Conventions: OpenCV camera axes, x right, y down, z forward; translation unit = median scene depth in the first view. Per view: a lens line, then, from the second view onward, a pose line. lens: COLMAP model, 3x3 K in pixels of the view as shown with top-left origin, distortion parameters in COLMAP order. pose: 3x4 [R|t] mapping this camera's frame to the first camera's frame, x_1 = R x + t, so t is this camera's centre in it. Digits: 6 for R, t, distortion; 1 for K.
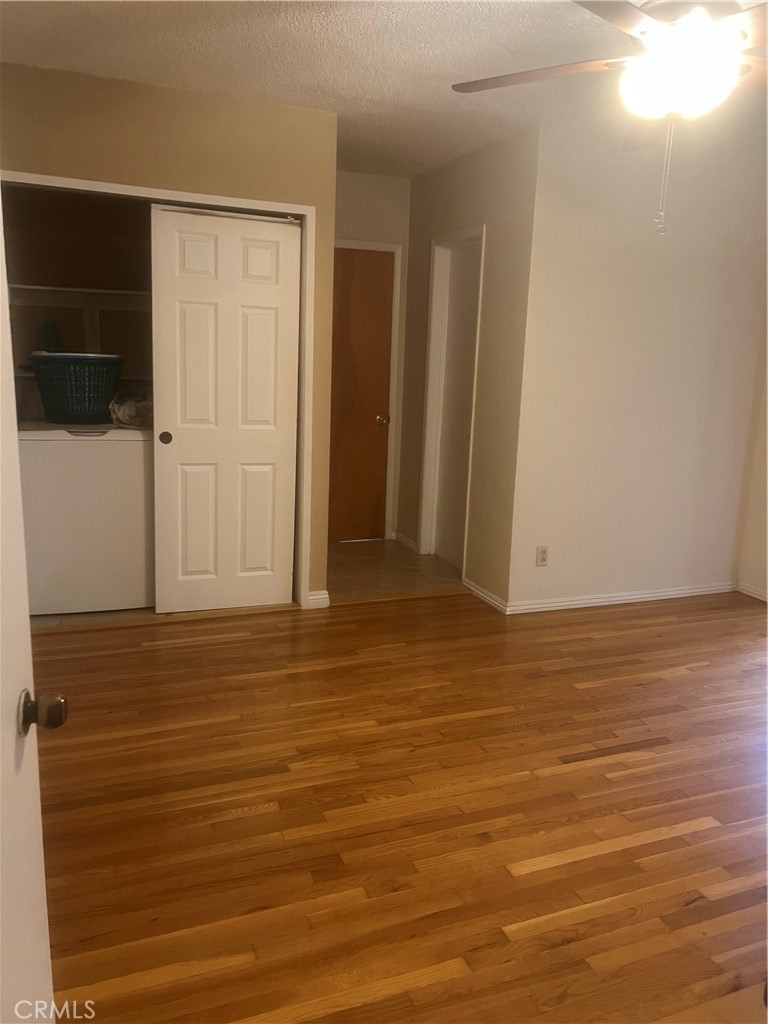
lens RADIAL K [[765.3, 0, 384.0], [0, 765.3, 512.0], [0, 0, 1]] dist [0.045638, -0.050950]
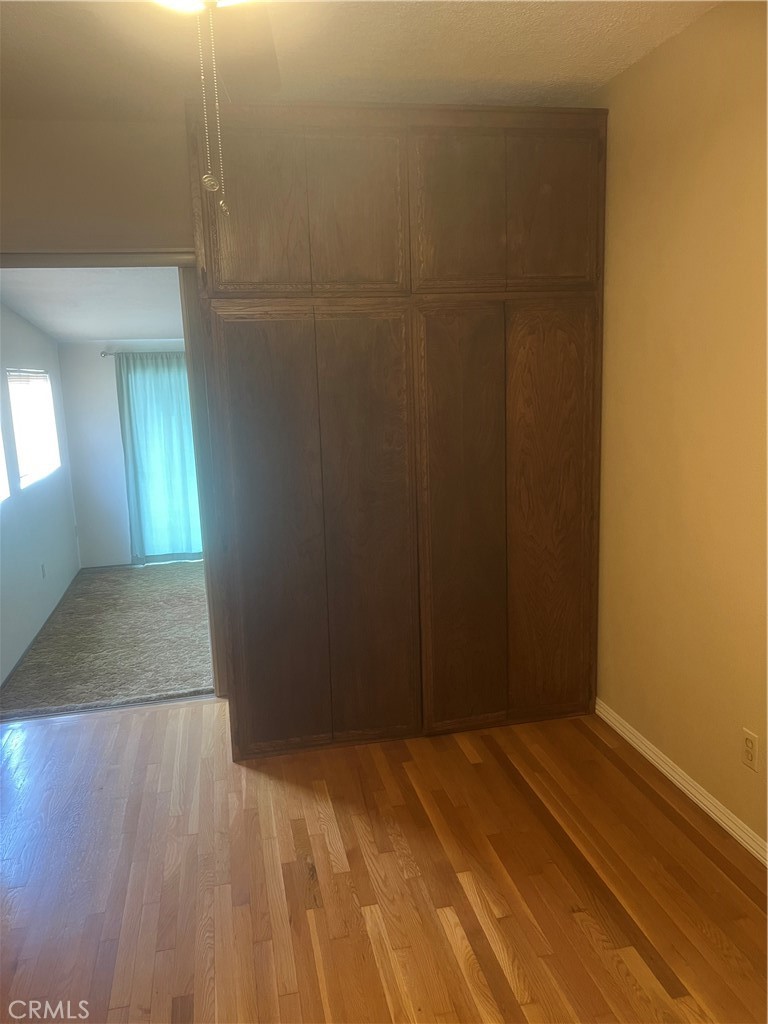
lens RADIAL K [[765.3, 0, 384.0], [0, 765.3, 512.0], [0, 0, 1]] dist [0.045638, -0.050950]
pose [[0.142624, -0.229404, 0.962825, -0.153517], [0.255340, 0.948370, 0.188136, -0.186335], [-0.956274, 0.219015, 0.193836, 0.680616]]
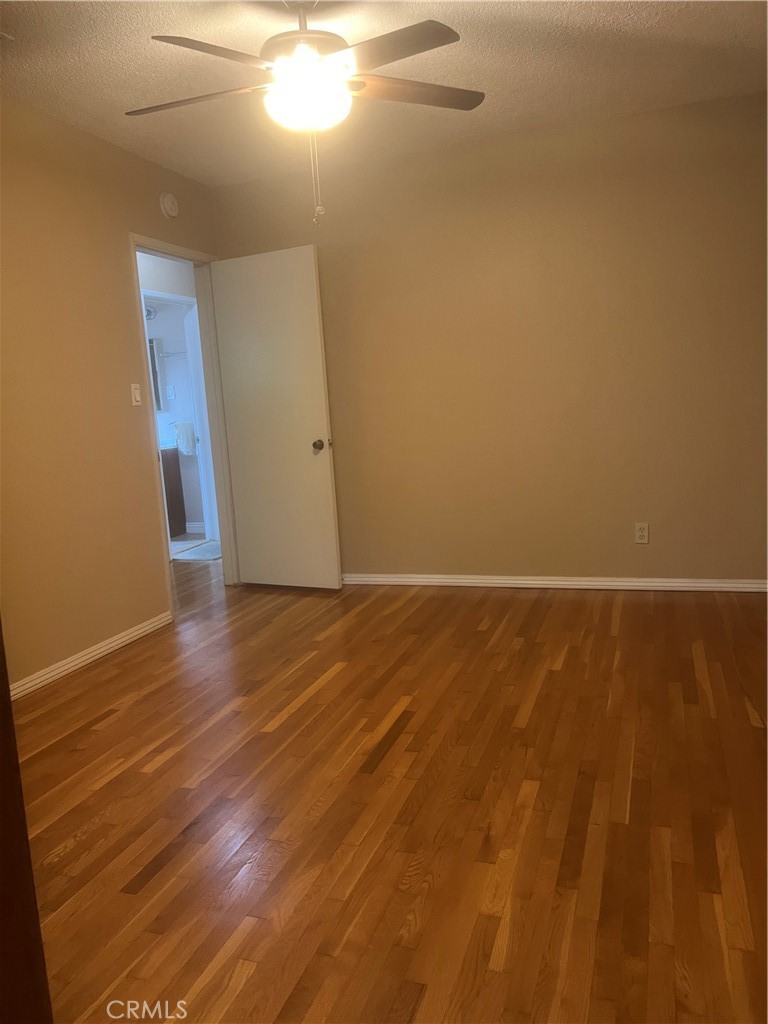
lens RADIAL K [[765.3, 0, 384.0], [0, 765.3, 512.0], [0, 0, 1]] dist [0.045638, -0.050950]
pose [[-0.646765, 0.112407, -0.754360, 1.025142], [-0.128302, 0.958949, 0.252895, -0.192797], [0.751820, 0.260350, -0.605793, 1.569925]]
